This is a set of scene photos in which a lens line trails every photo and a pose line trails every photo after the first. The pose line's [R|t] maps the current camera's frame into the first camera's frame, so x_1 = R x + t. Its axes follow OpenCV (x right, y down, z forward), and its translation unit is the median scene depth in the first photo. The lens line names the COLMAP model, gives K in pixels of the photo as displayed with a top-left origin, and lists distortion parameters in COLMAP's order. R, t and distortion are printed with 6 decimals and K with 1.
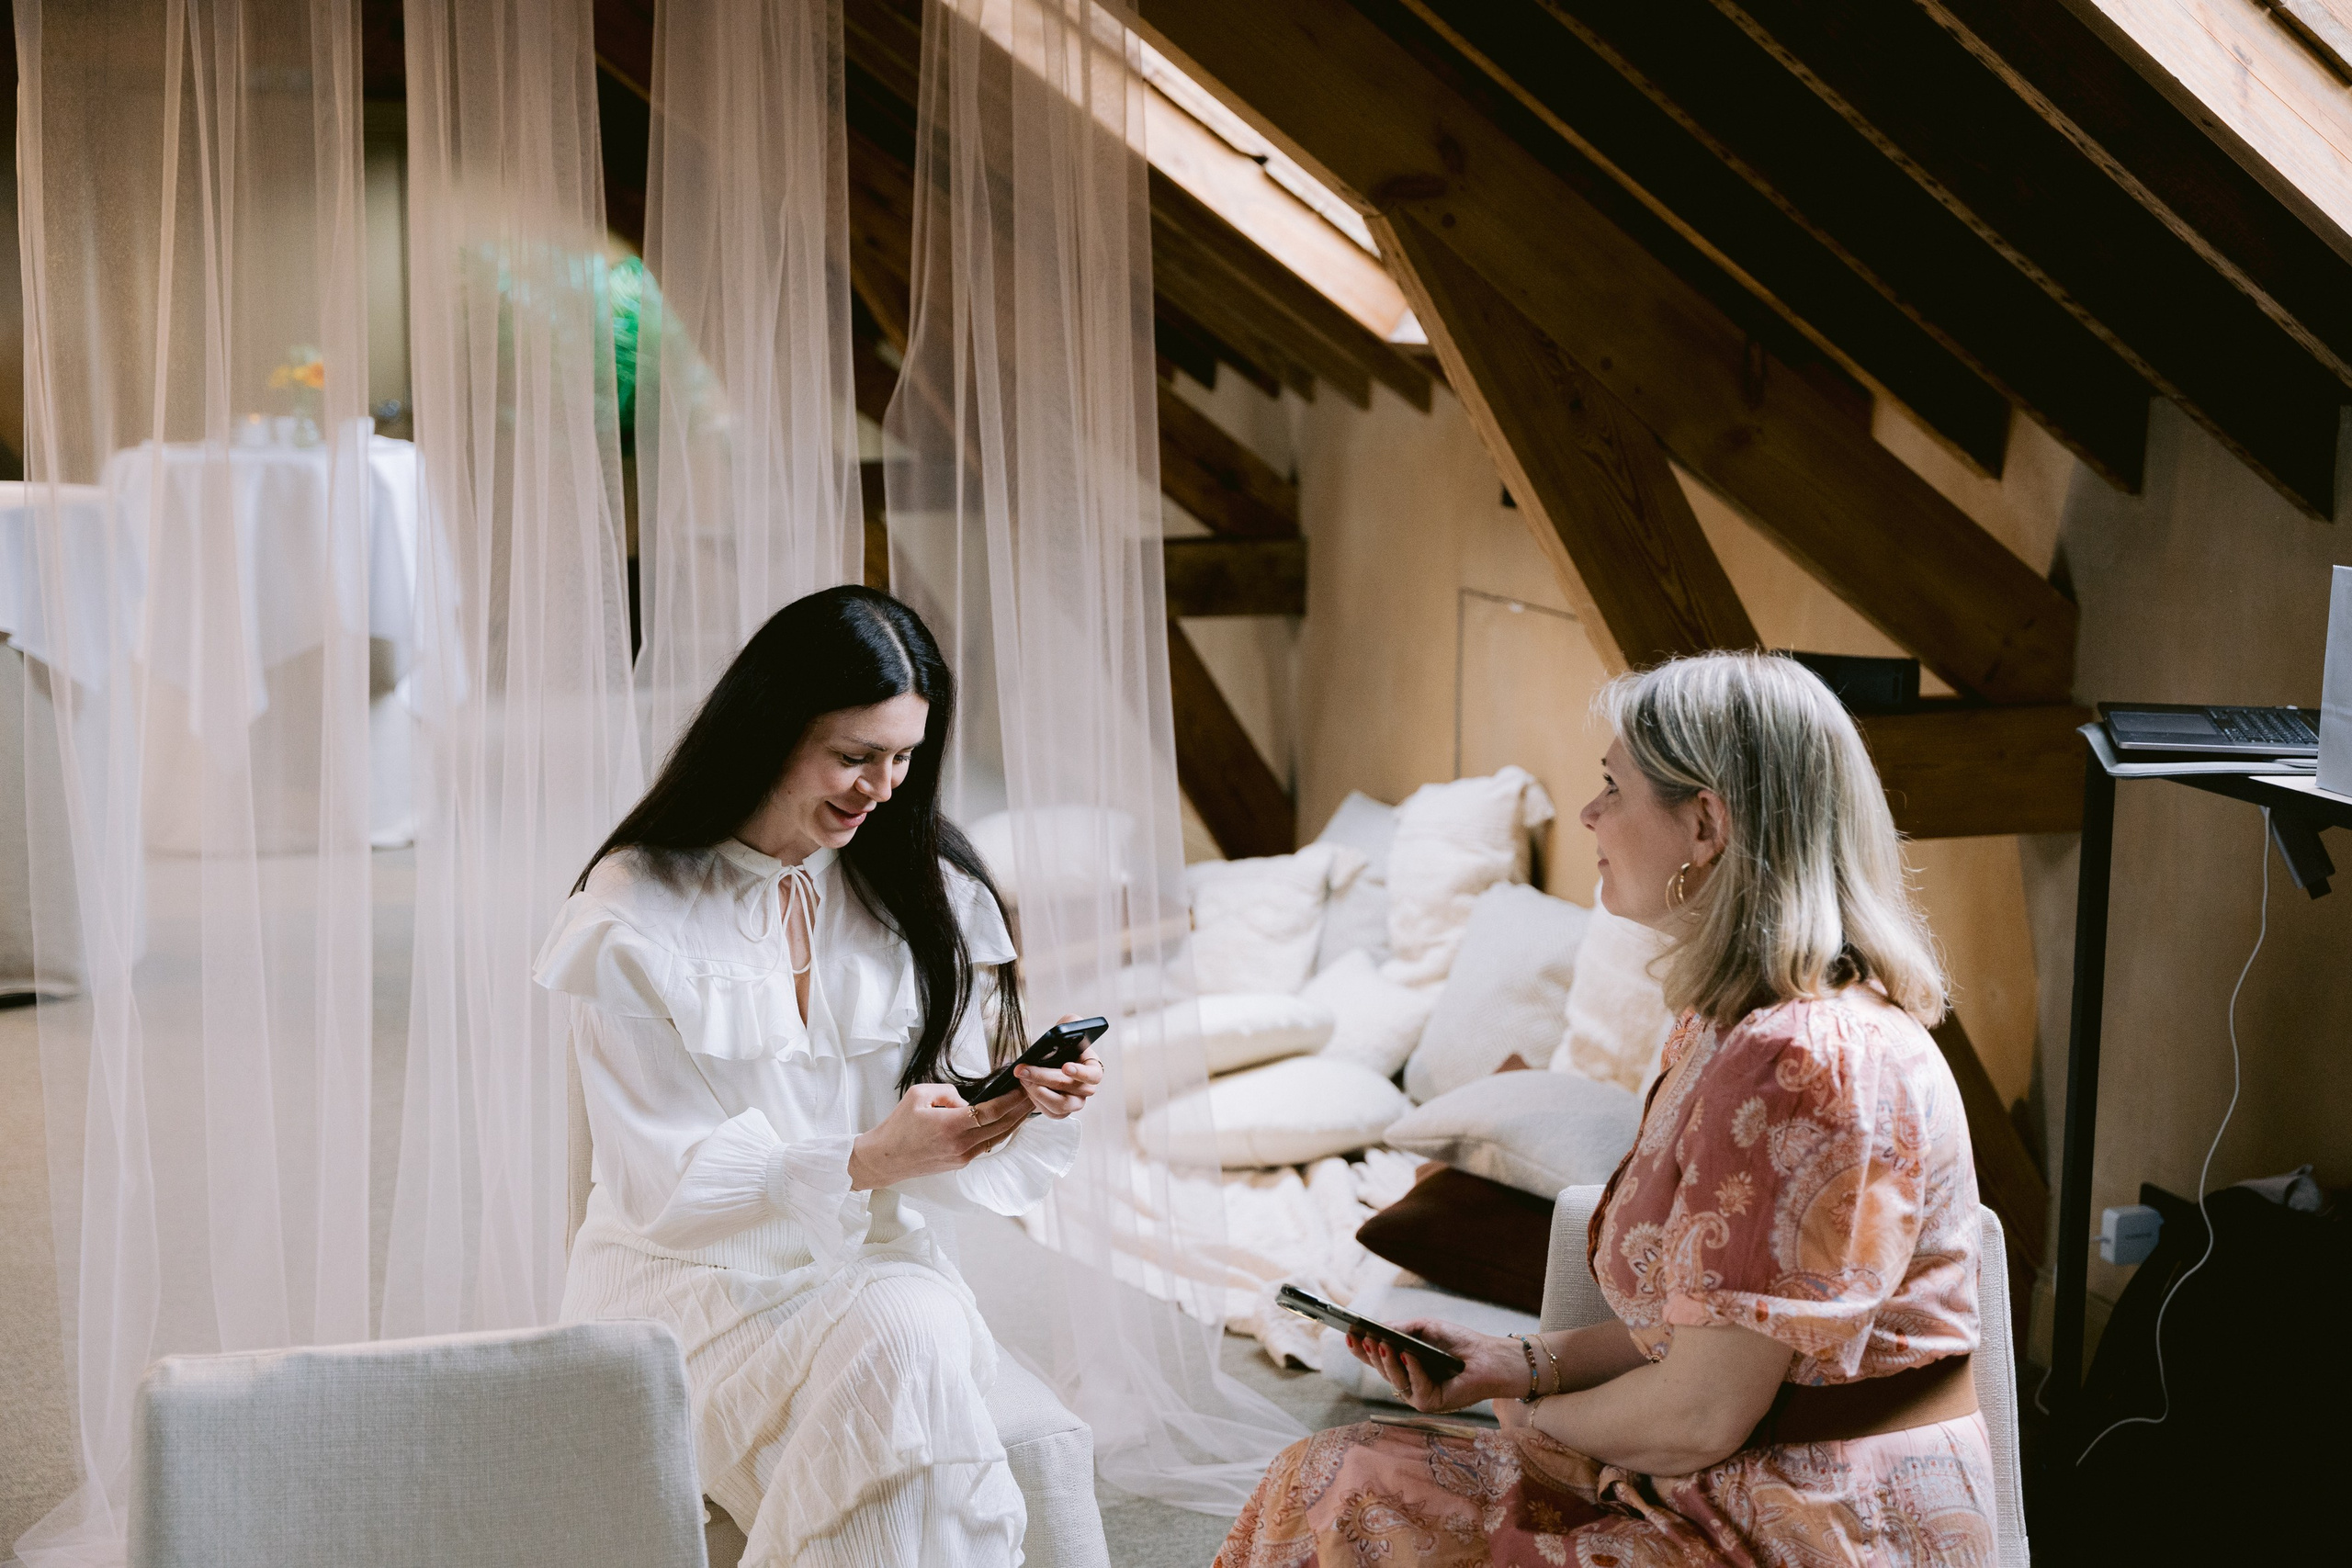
lens RADIAL K [[3209.1, 0, 1176.0], [0, 3209.1, 784.0], [0, 0, 1]] dist [0.103537, -0.386434]
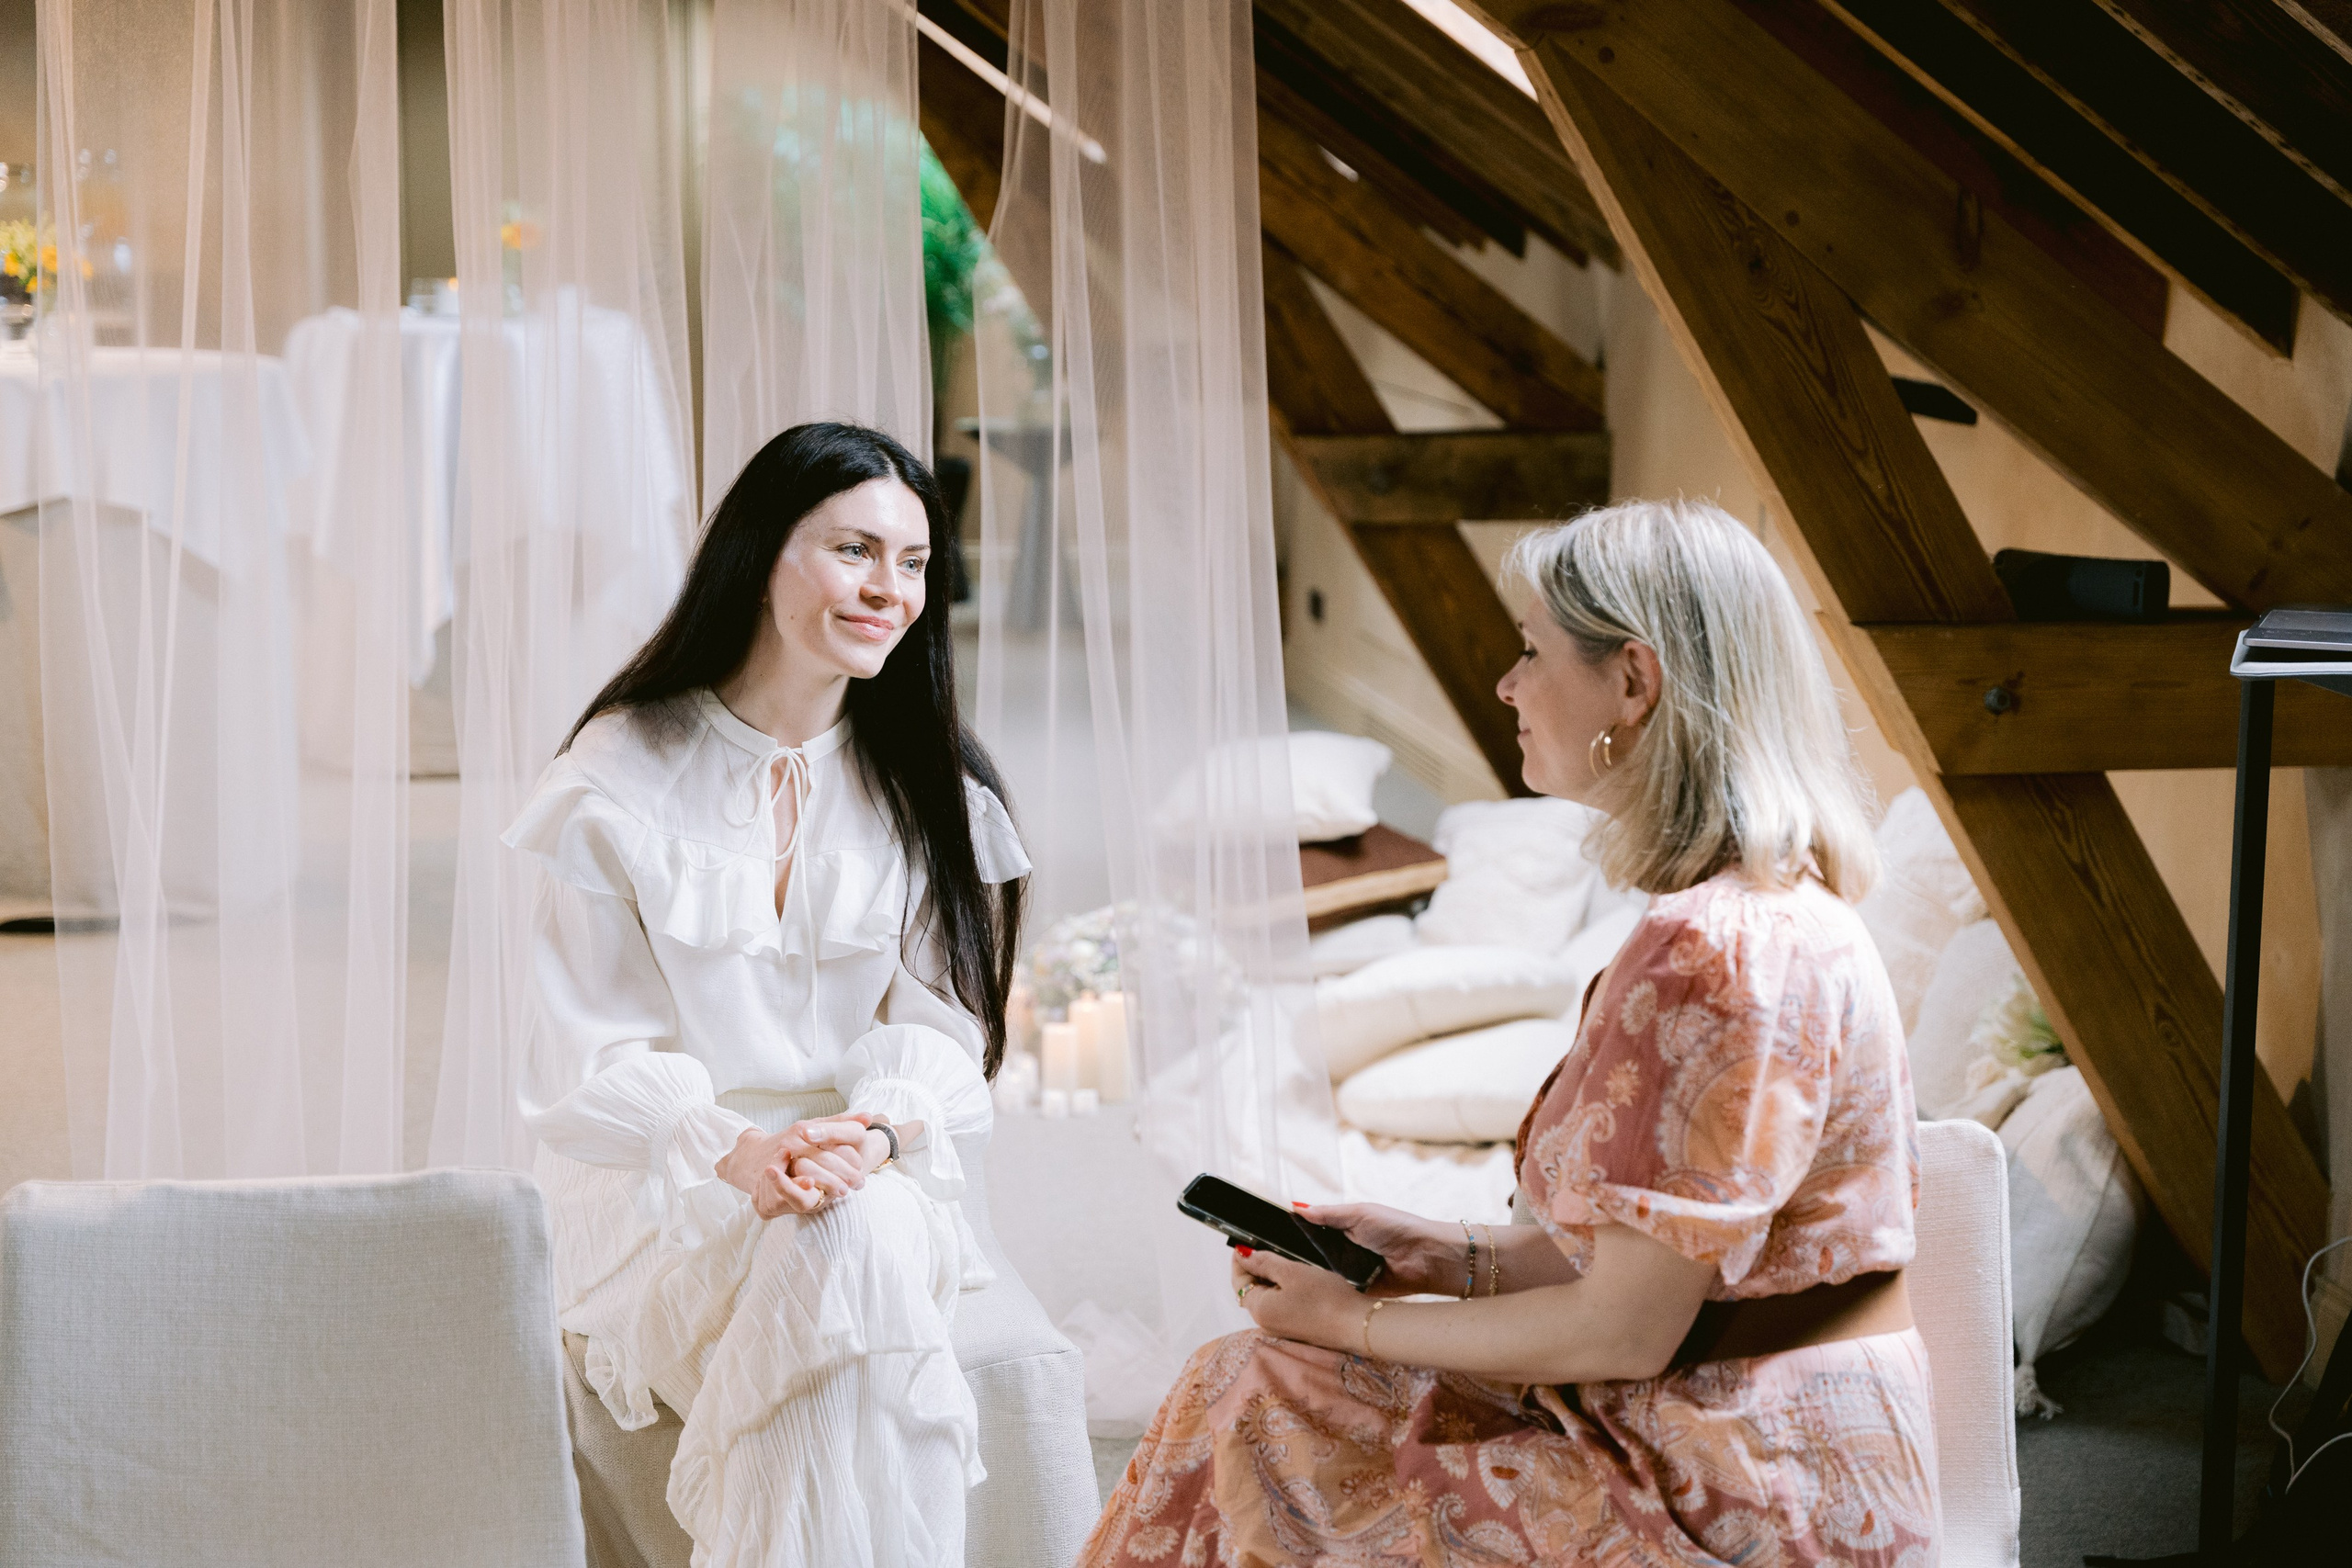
lens RADIAL K [[3928.8, 0, 1176.0], [0, 3928.8, 784.0], [0, 0, 1]] dist [0.103597, -0.284474]
pose [[0.990456, 0.026459, -0.135266, 0.129218], [-0.025670, 0.999642, 0.007574, 0.023007], [0.135418, -0.004030, 0.990780, -0.105484]]
